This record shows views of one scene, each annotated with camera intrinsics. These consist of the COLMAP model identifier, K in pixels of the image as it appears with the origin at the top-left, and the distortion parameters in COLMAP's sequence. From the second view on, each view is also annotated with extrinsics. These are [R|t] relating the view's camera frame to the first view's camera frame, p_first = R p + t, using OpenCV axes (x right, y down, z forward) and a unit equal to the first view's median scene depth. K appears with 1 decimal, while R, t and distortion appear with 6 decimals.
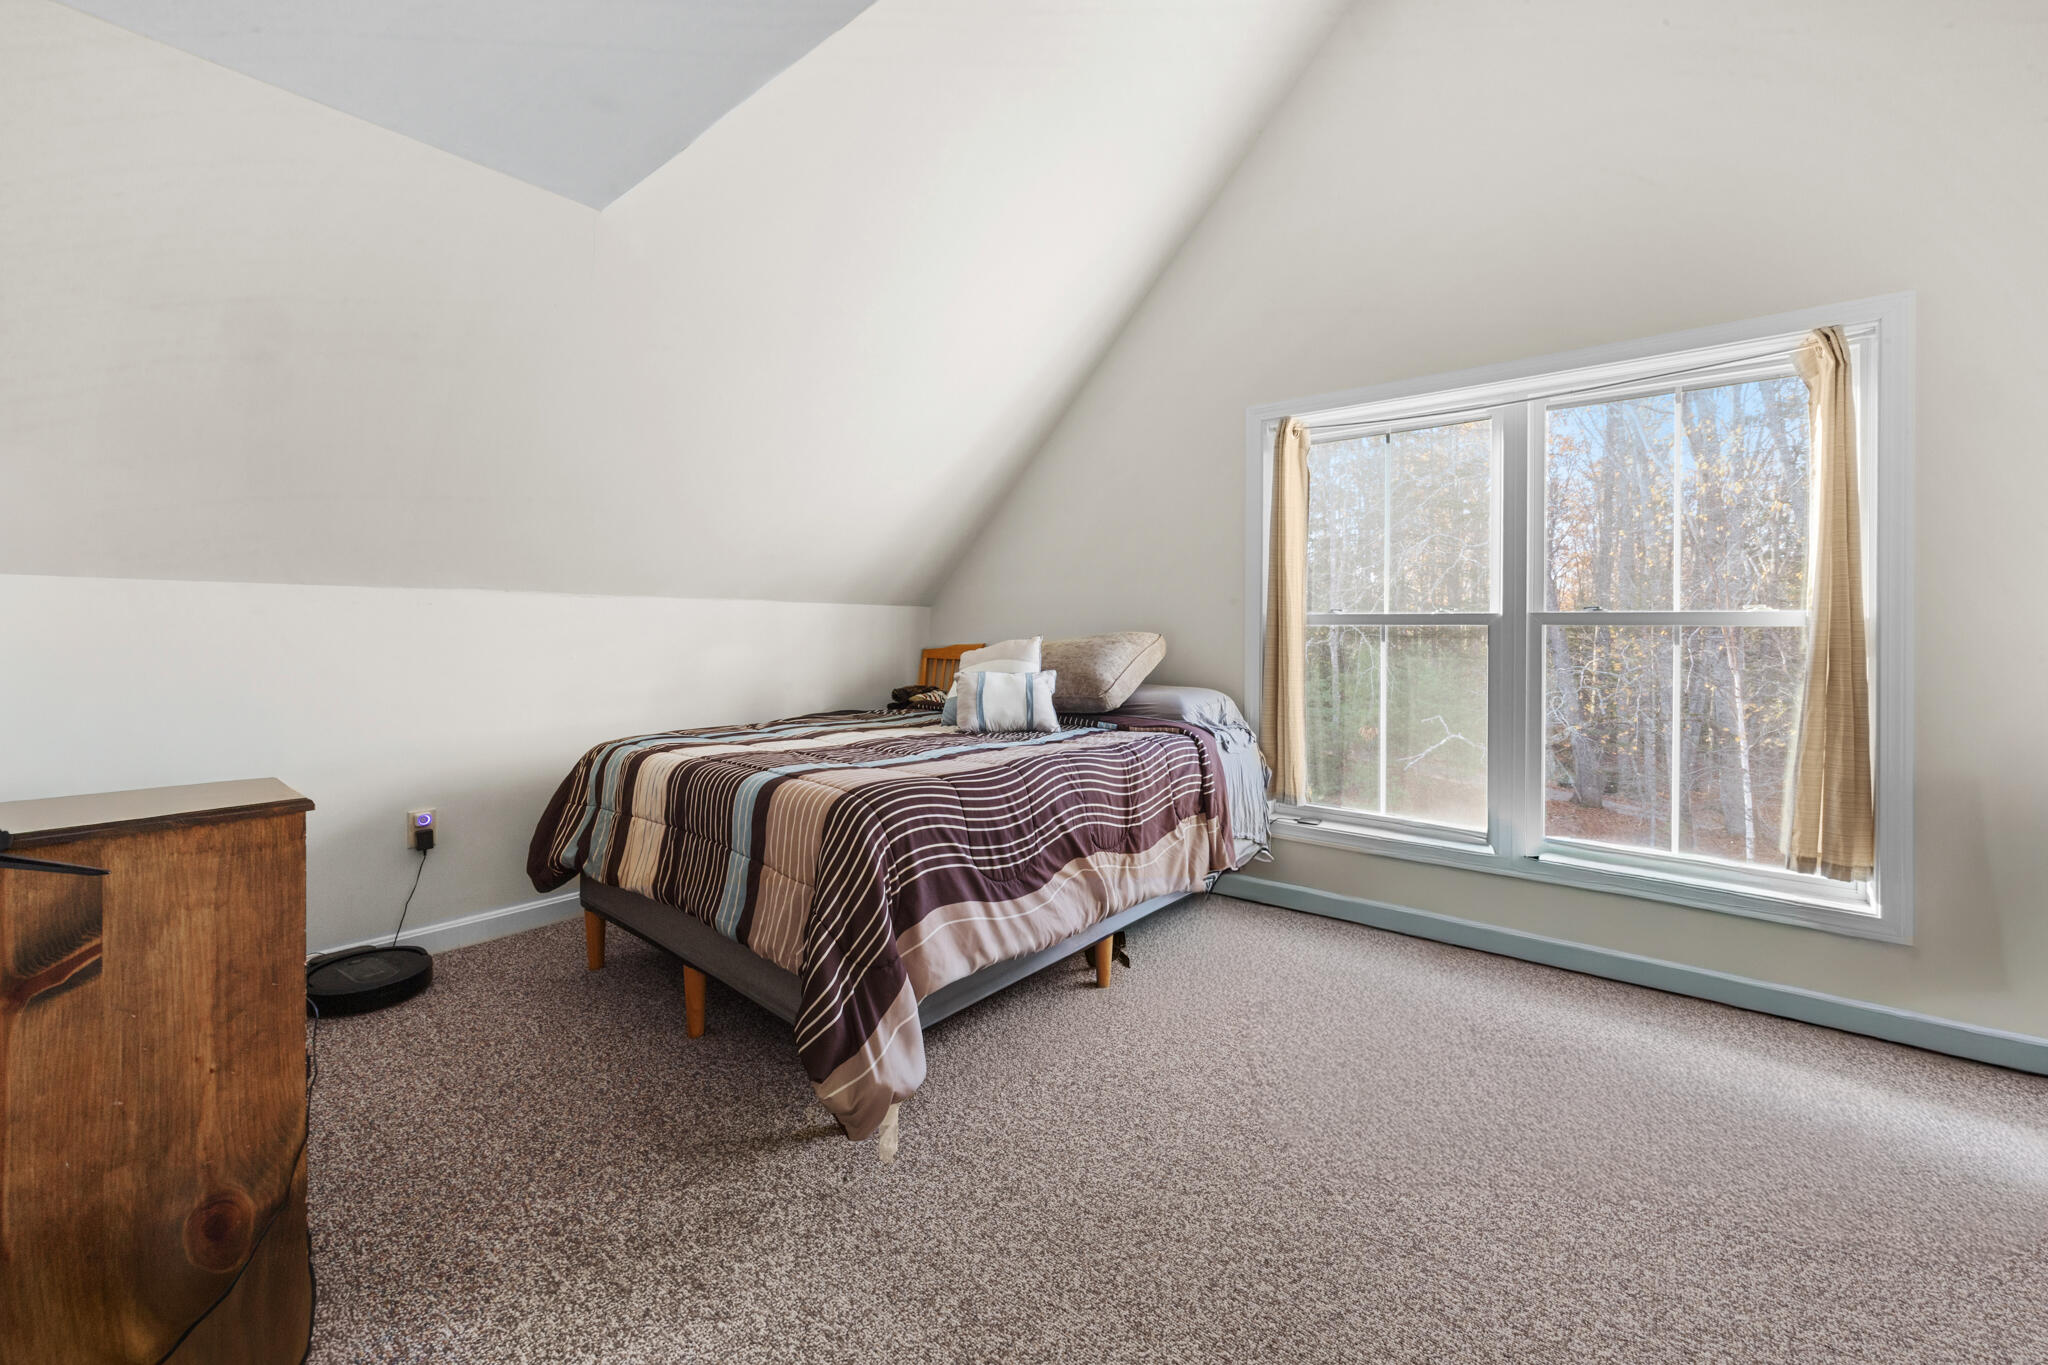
lens RADIAL K [[807.0, 0, 1086.5], [0, 807.0, 632.1], [0, 0, 1]] dist [0.000512, -0.000040]
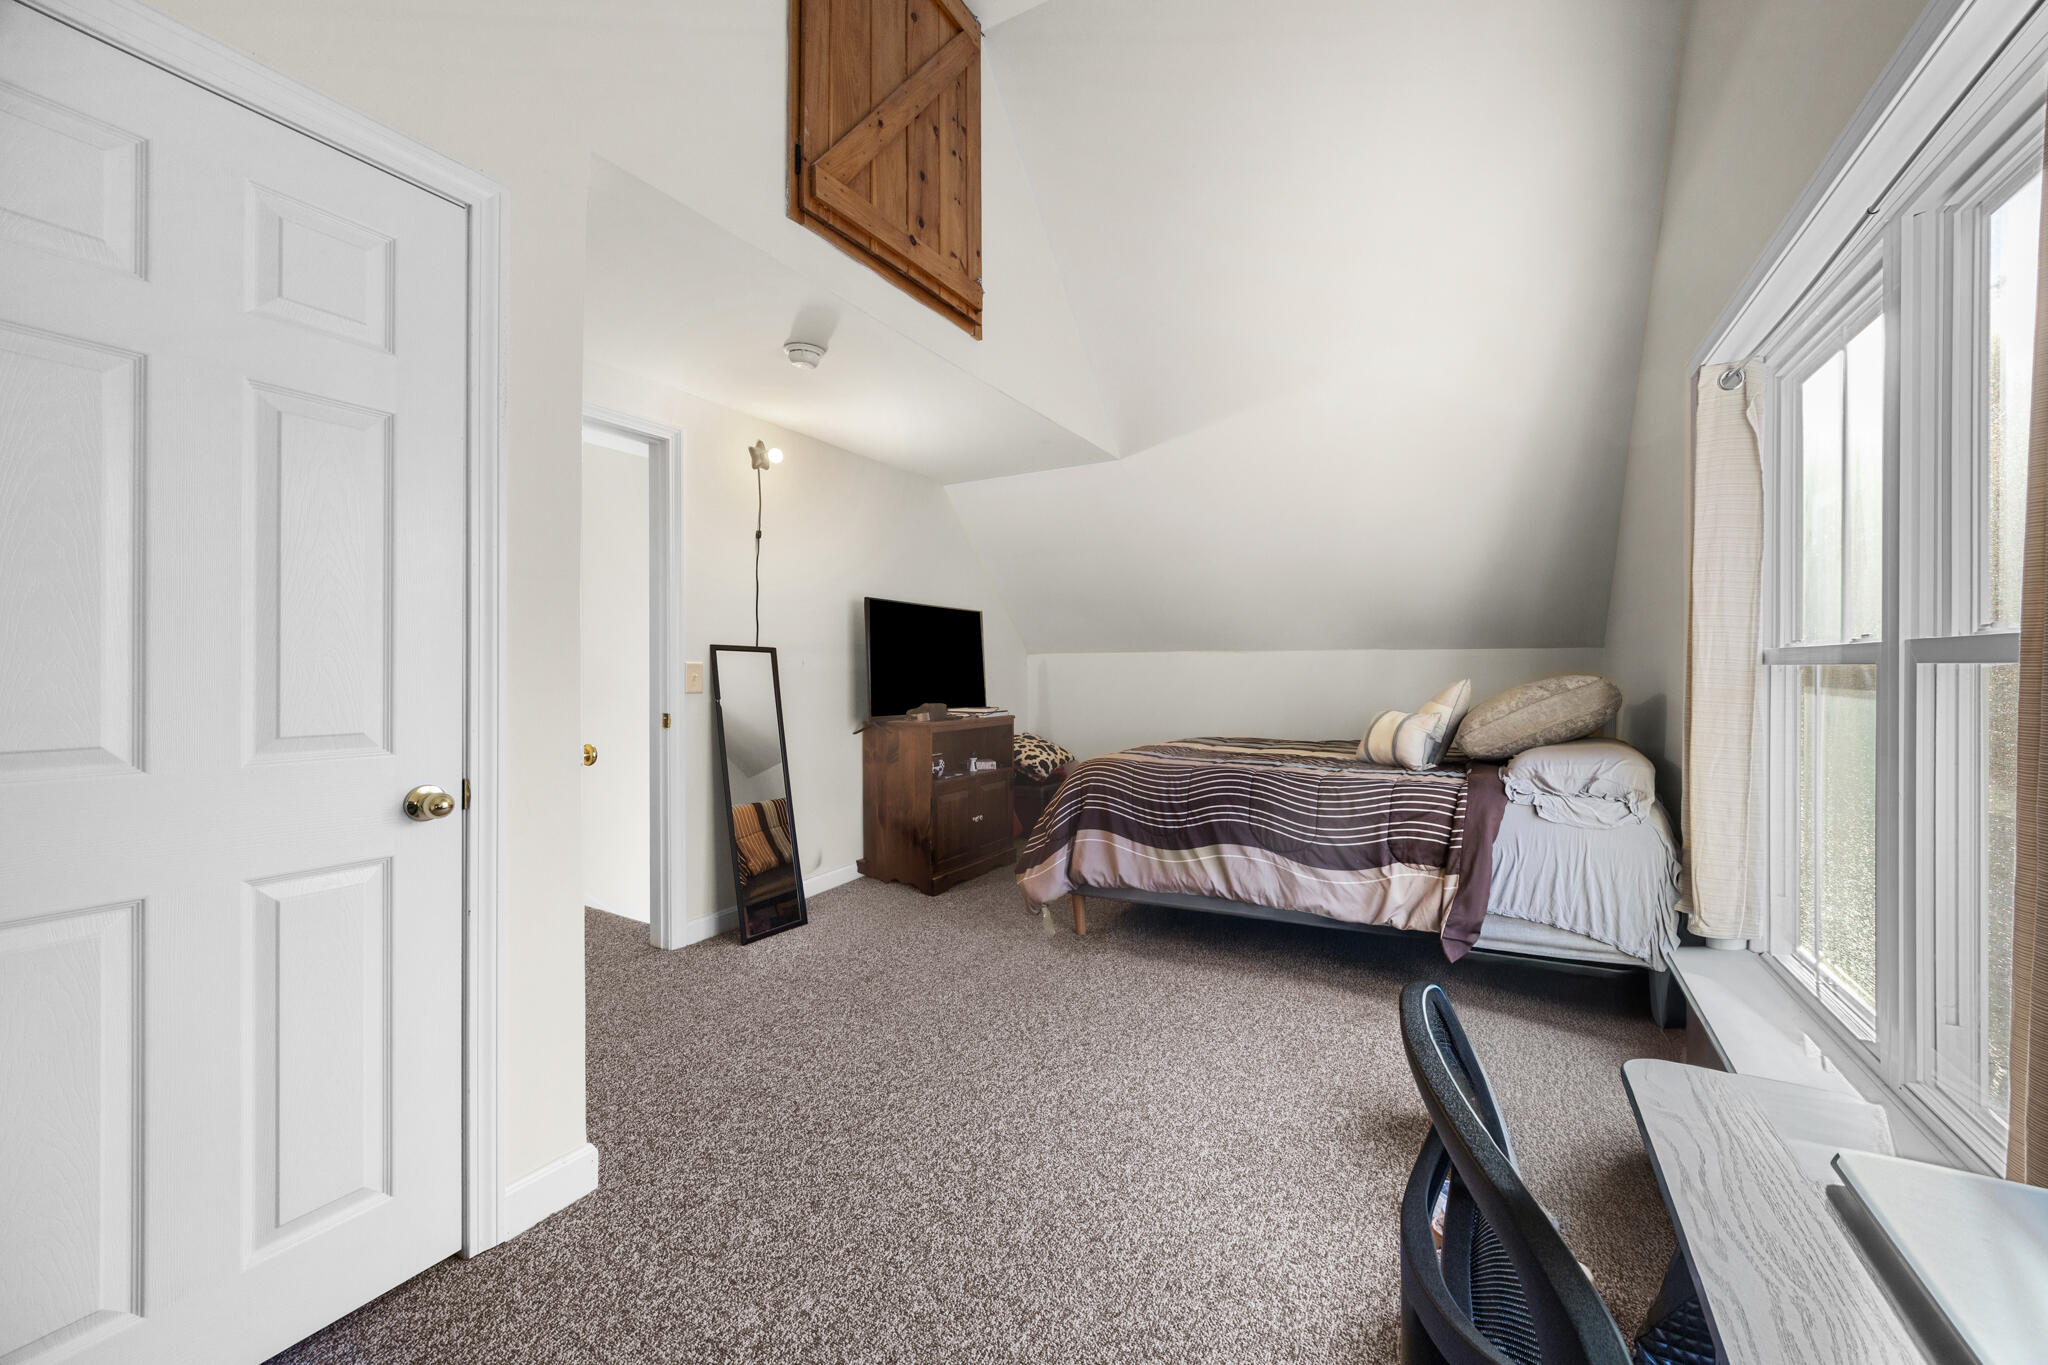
lens RADIAL K [[807.0, 0, 1034.2], [0, 807.0, 674.9], [0, 0, 1]] dist [0.000512, -0.000040]
pose [[0.143709, 0.002026, -0.989618, 1.378427], [0.001757, 0.999996, 0.002303, -0.005815], [0.989618, -0.002069, 0.143705, 0.529031]]
